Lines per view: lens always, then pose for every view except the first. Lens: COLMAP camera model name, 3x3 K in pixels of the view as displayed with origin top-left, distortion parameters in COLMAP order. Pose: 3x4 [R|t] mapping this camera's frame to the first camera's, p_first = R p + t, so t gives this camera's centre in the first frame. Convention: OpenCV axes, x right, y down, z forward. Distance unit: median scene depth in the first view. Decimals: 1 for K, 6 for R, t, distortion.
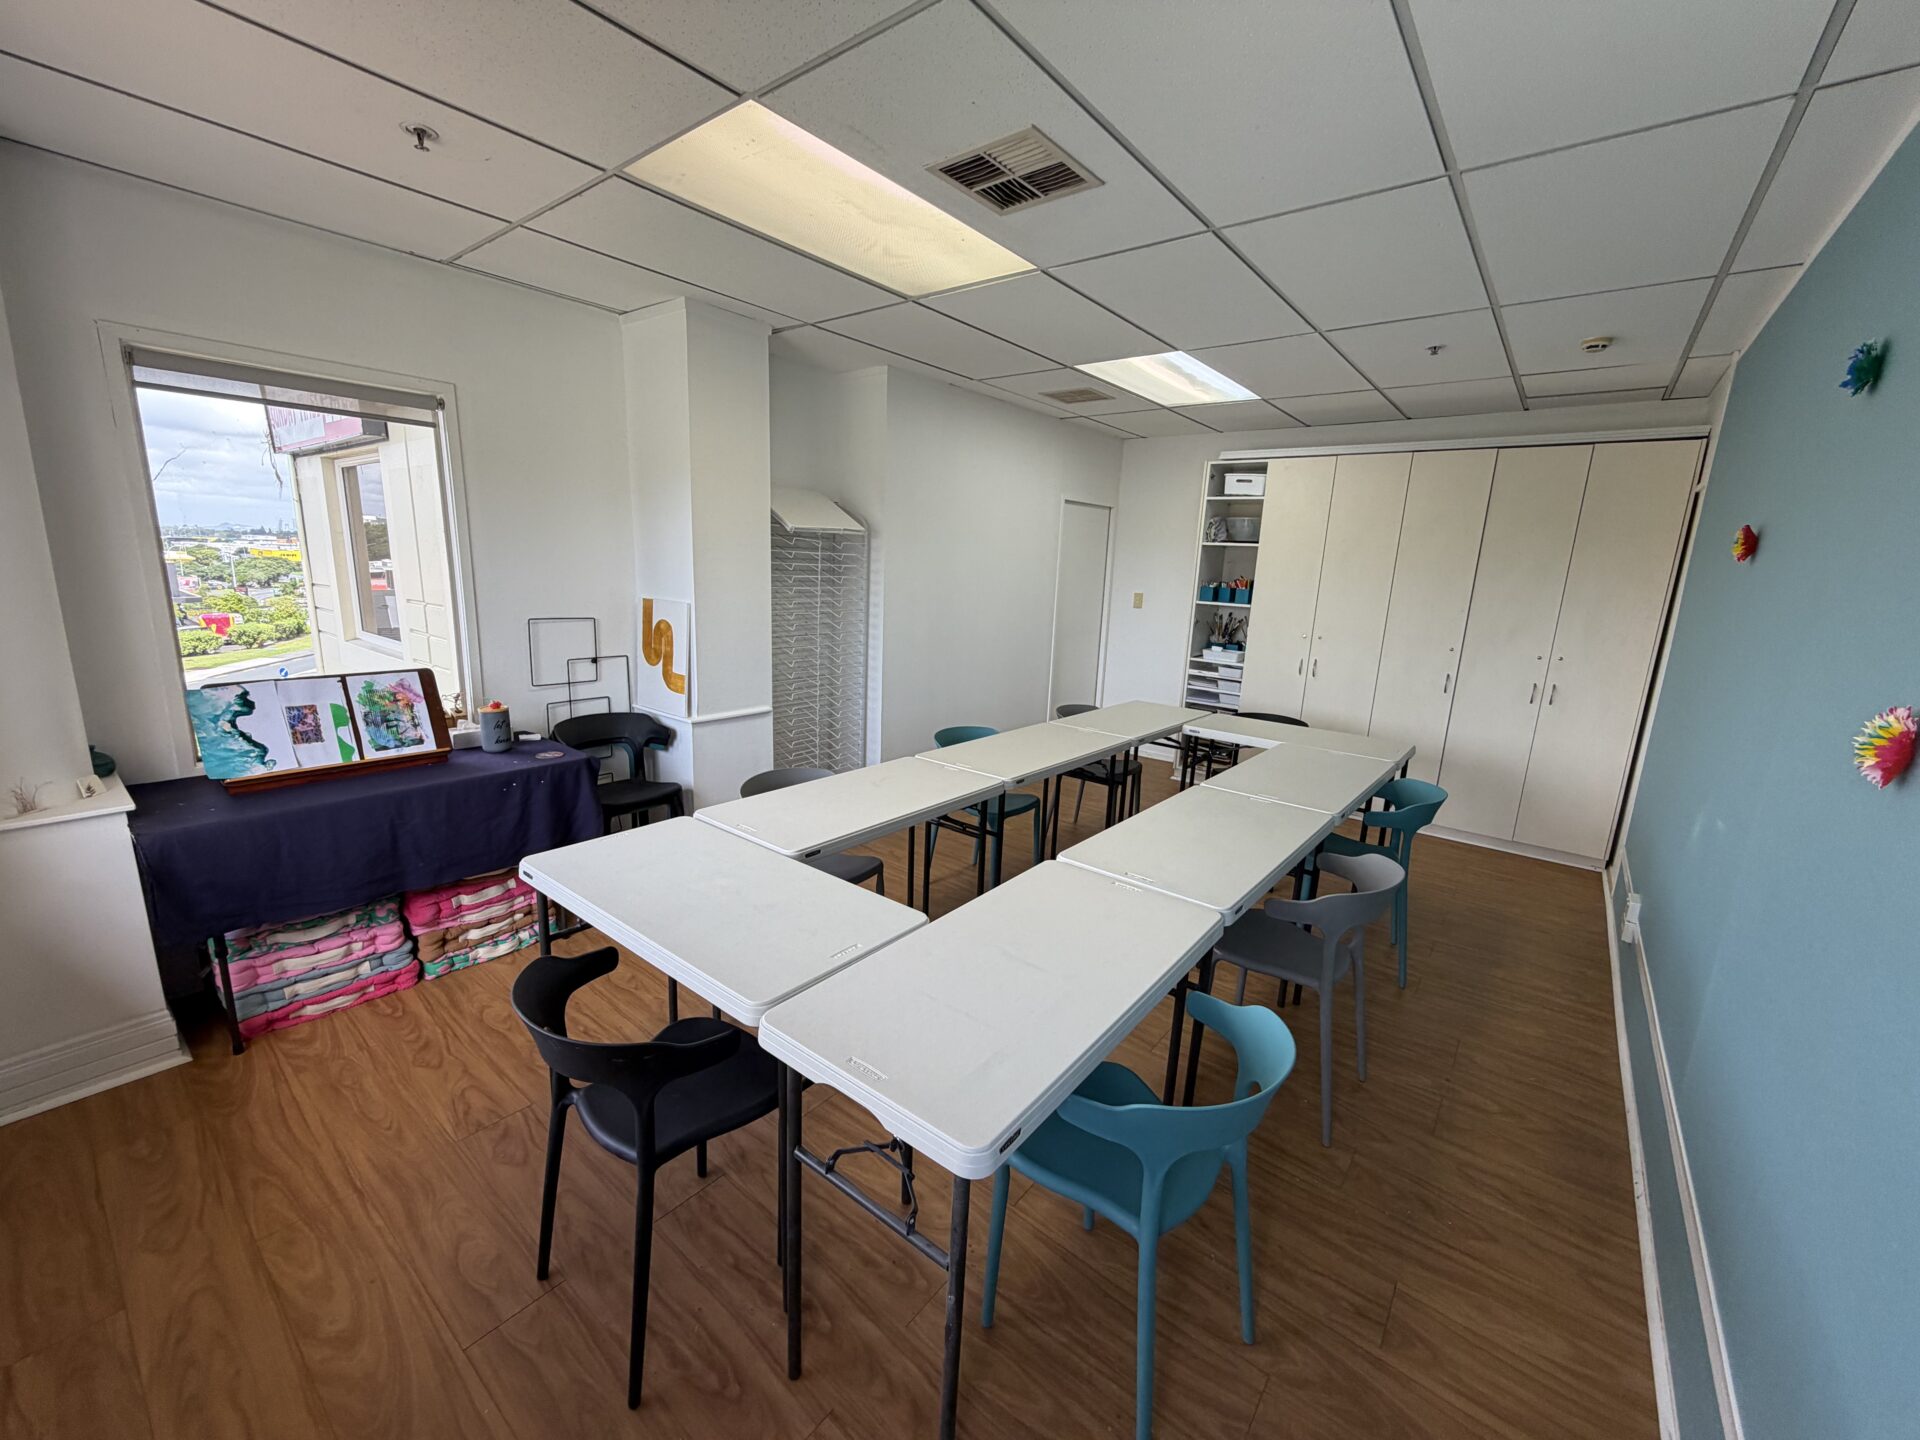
lens RADIAL K [[763.0, 0, 956.4], [0, 763.0, 720.6], [0, 0, 1]] dist [0.000736, -0.000331]
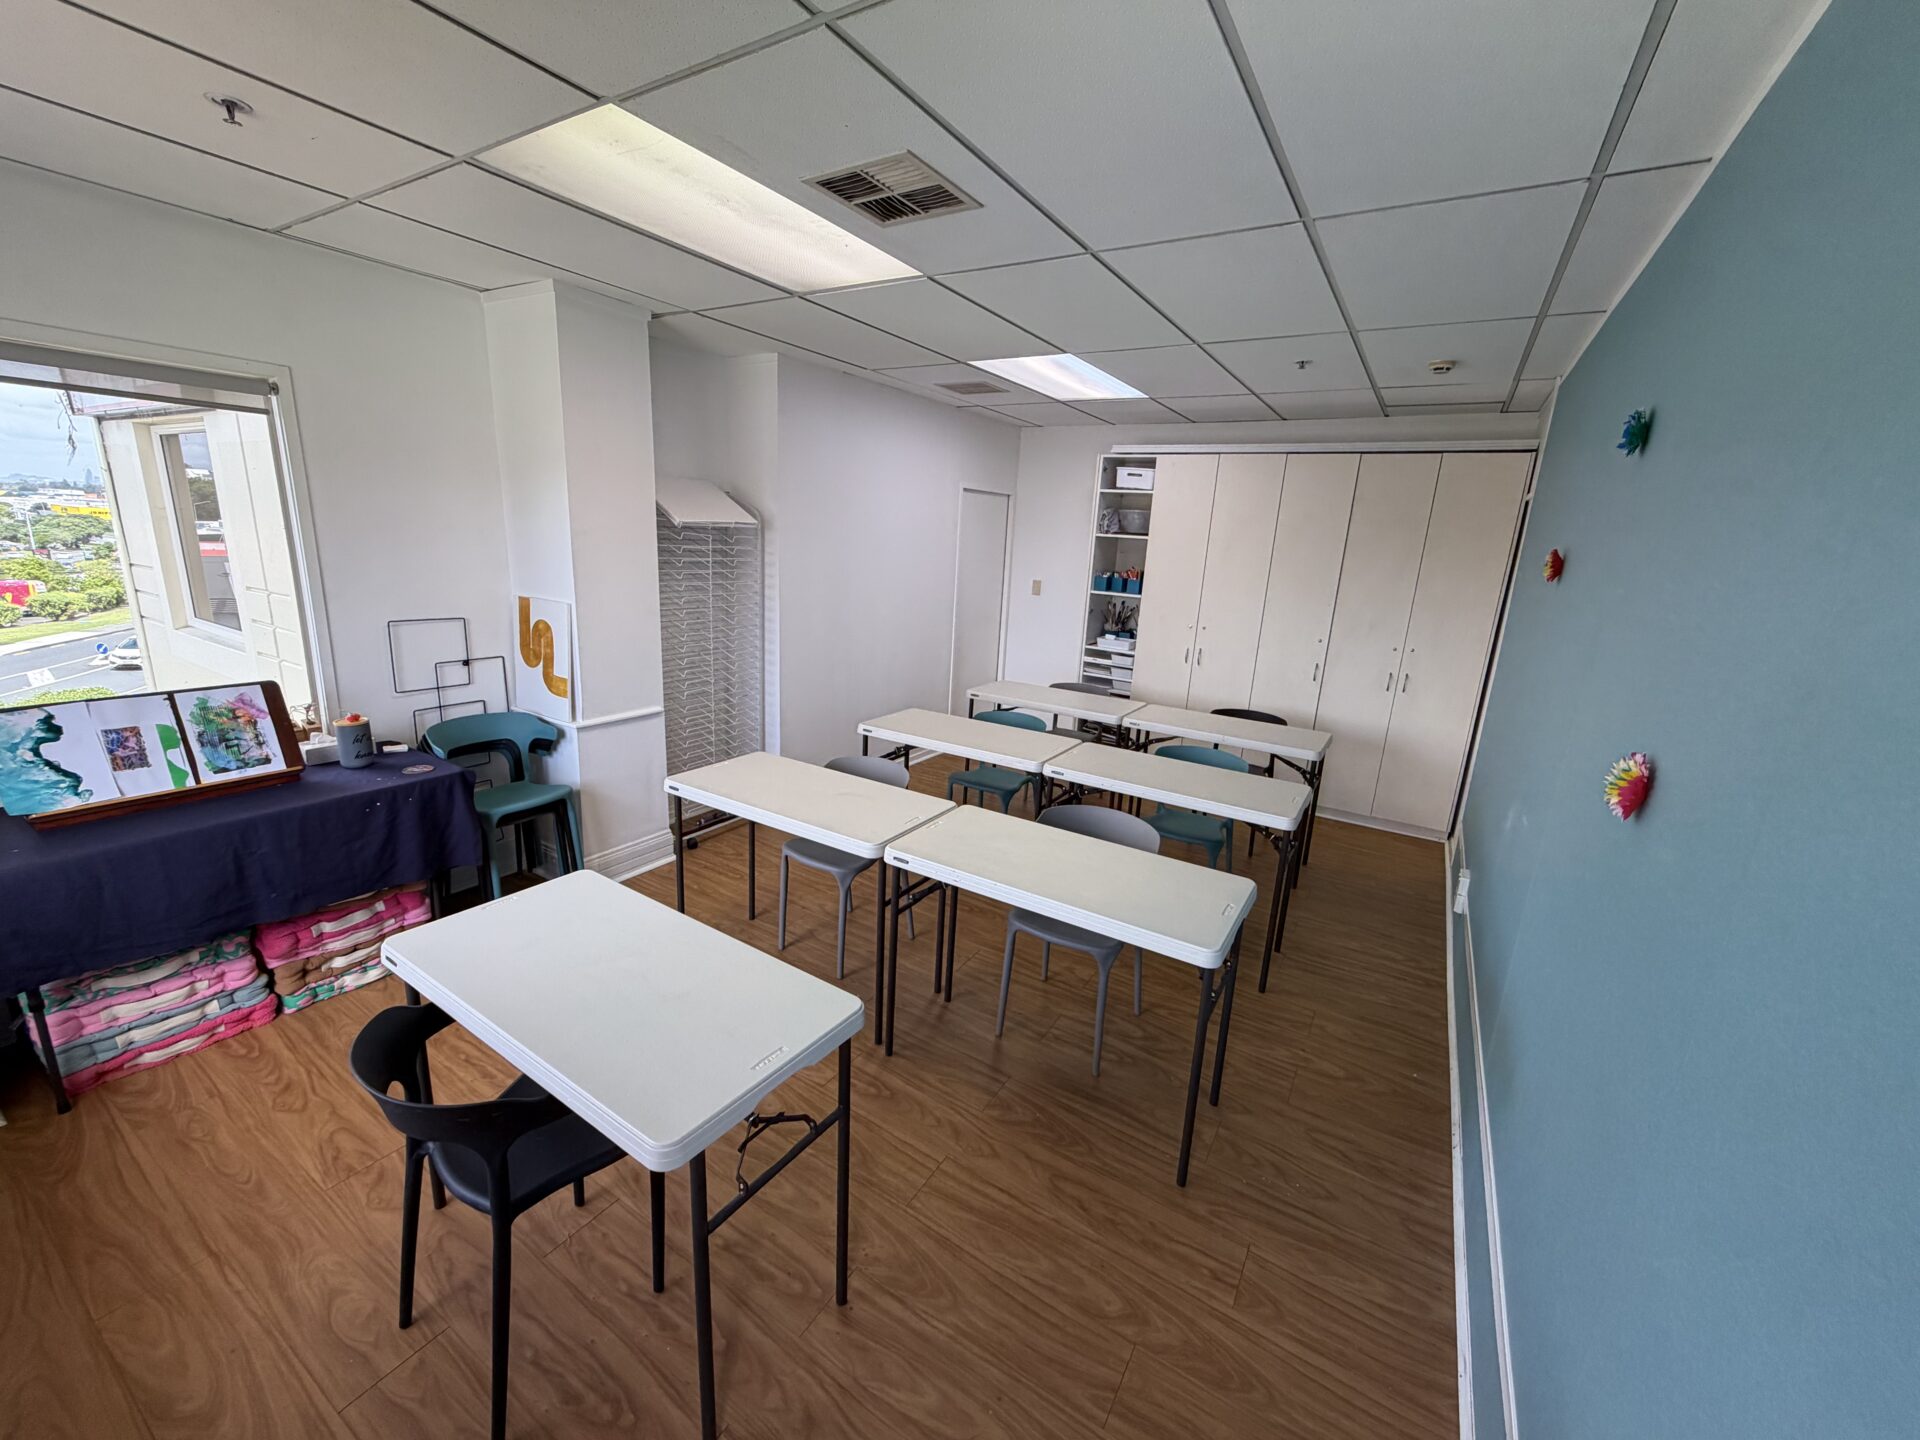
lens RADIAL K [[762.6, 0, 956.2], [0, 762.6, 720.5], [0, 0, 1]] dist [0.000342, 0.000115]
pose [[0.993033, -0.016541, 0.116668, 0.021810], [0.011986, 0.999142, 0.039639, -0.048773], [-0.117223, -0.037965, 0.992380, -0.015666]]
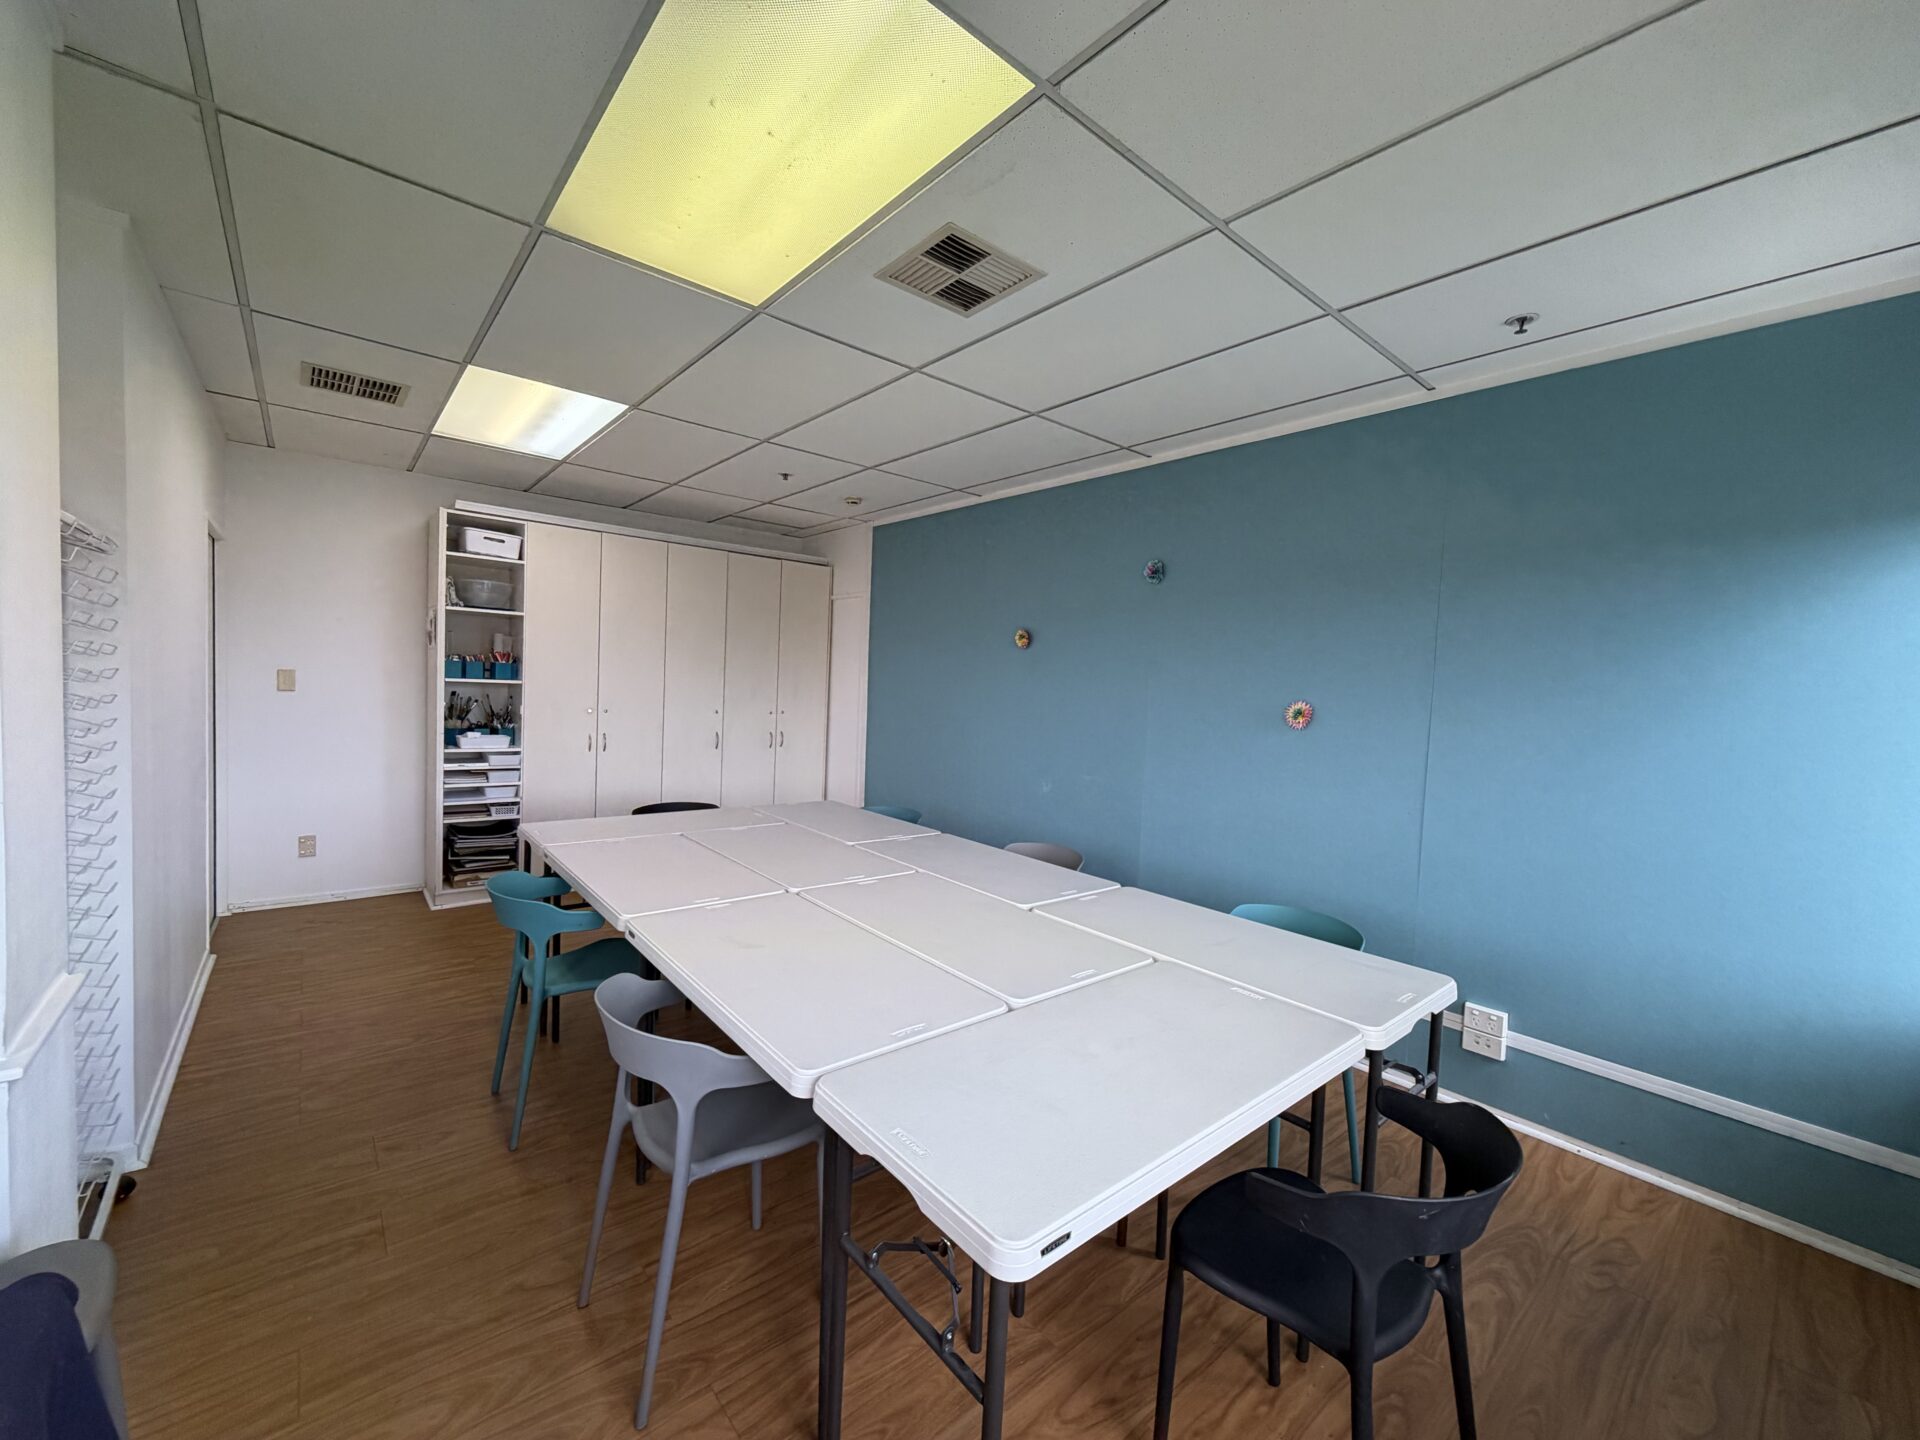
lens RADIAL K [[763.1, 0, 964.3], [0, 763.1, 720.3], [0, 0, 1]] dist [0.000270, 0.000495]
pose [[0.188682, -0.080180, 0.978760, -0.734062], [0.170298, 0.984233, 0.047799, -0.118220], [-0.967160, 0.157662, 0.199362, 0.647802]]
